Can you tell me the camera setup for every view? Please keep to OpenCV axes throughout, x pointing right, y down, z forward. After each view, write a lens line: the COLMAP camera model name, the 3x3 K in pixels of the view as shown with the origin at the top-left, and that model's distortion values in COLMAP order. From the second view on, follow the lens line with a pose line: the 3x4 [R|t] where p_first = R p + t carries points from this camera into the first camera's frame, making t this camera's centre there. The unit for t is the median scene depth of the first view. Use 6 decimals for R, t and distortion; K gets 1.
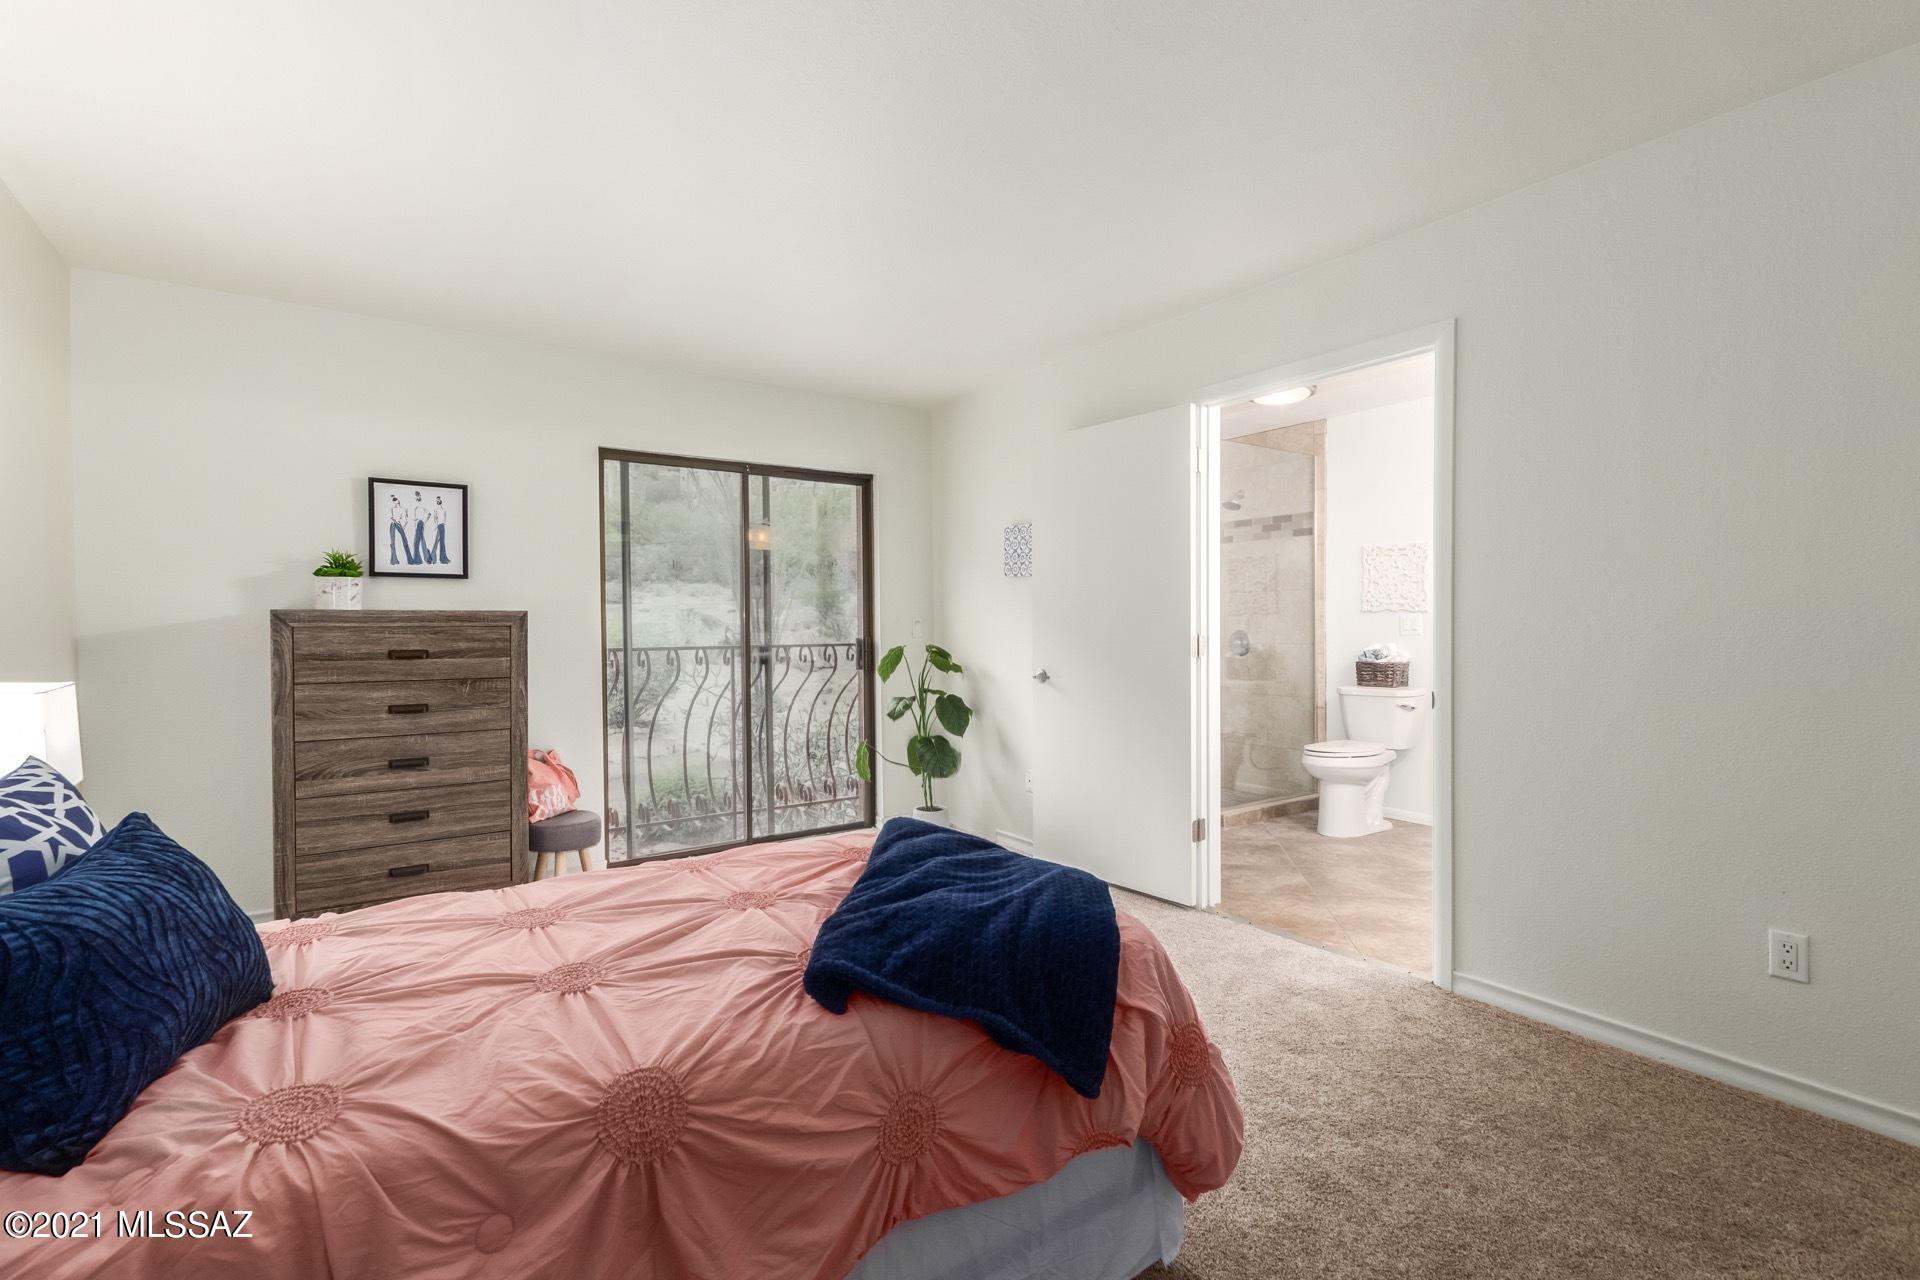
lens RADIAL K [[882.9, 0, 950.9], [0, 882.9, 631.5], [0, 0, 1]] dist [0.001457, 0.000160]
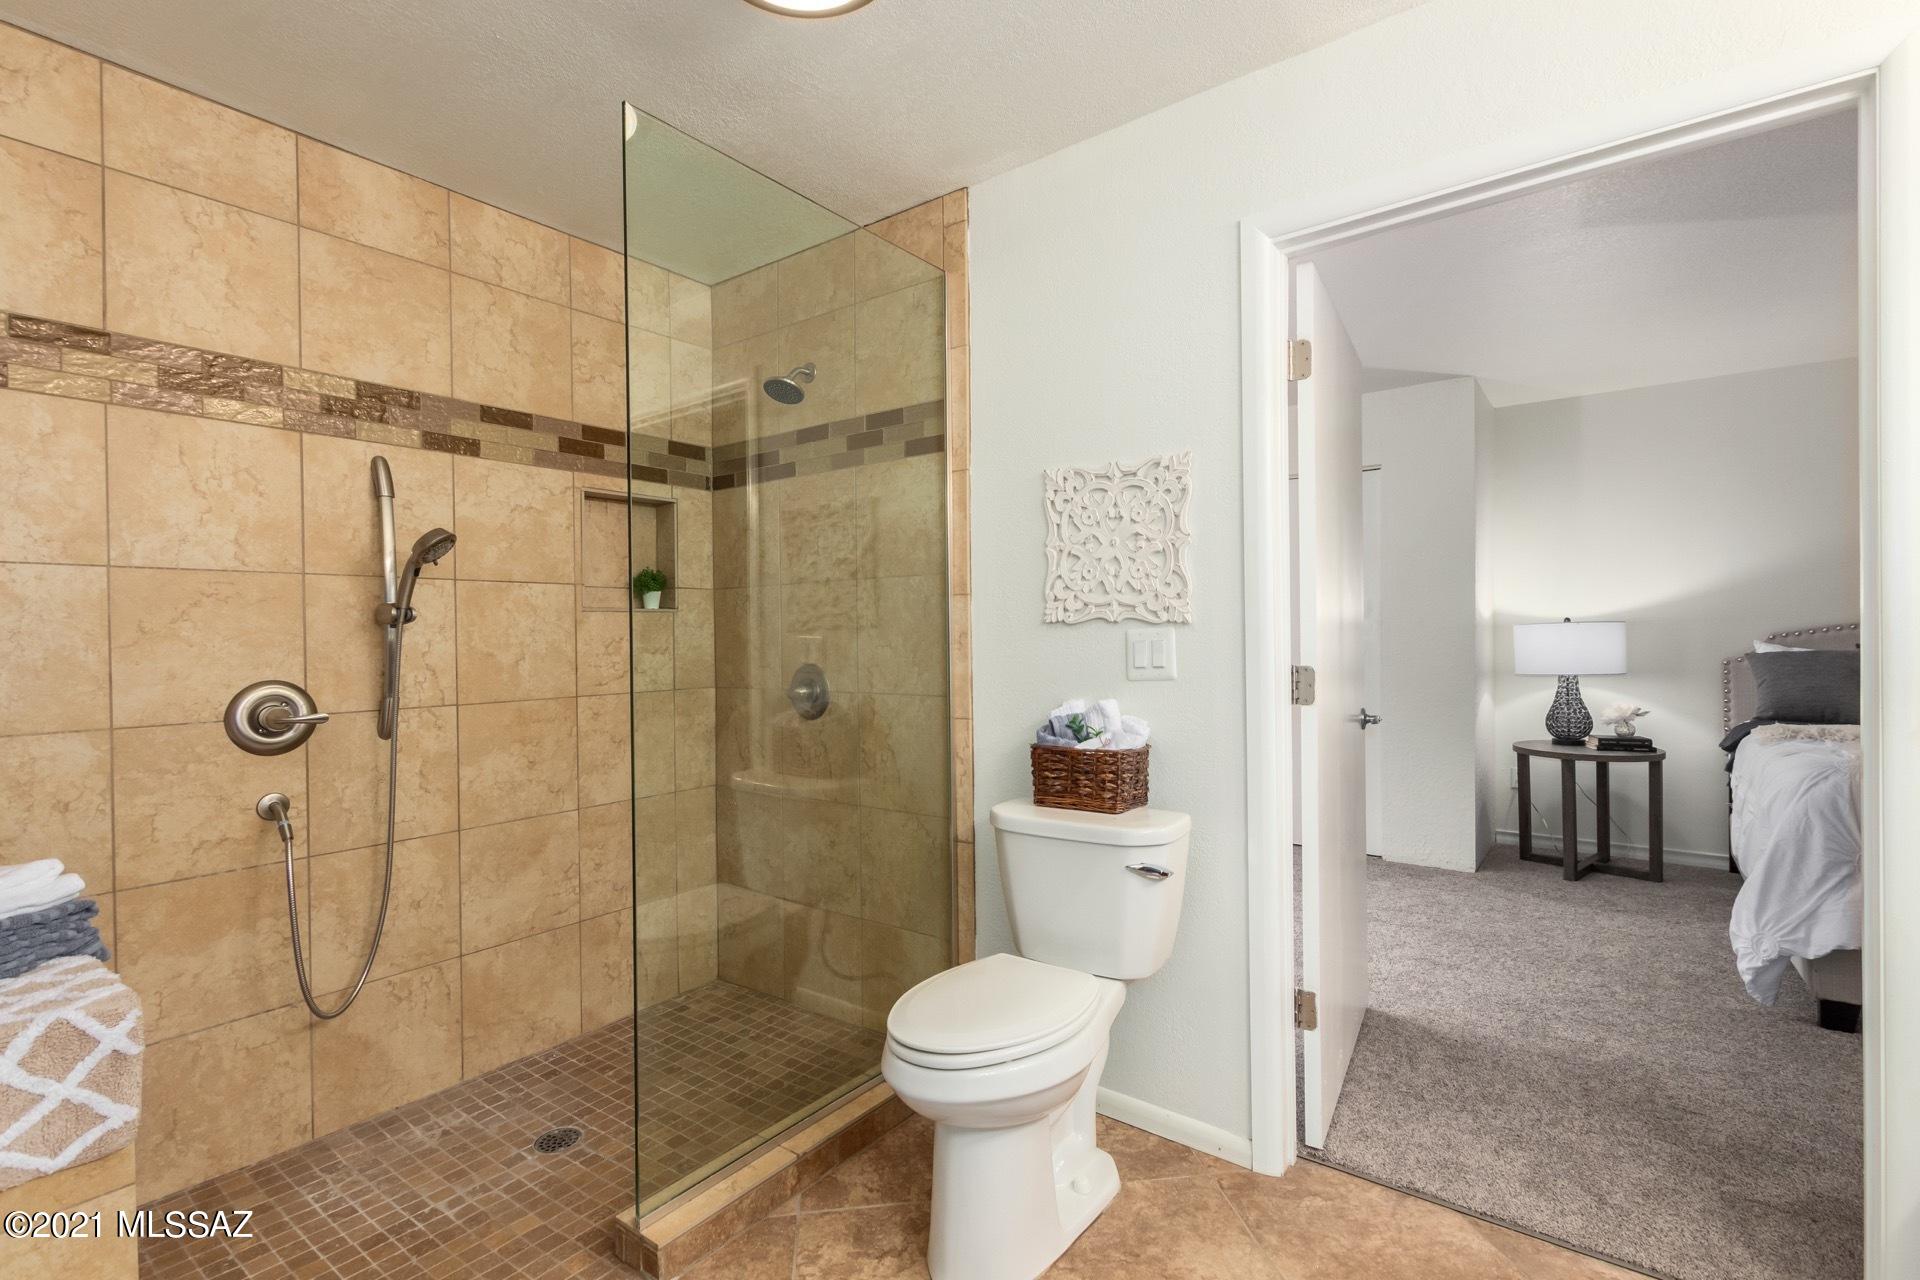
lens RADIAL K [[882.9, 0, 963.5], [0, 882.9, 635.8], [0, 0, 1]] dist [0.001457, 0.000160]
pose [[0.946654, -0.004638, 0.322219, 0.275897], [0.009084, 0.999883, -0.012298, -0.010763], [-0.322124, 0.014569, 0.946585, 0.577773]]
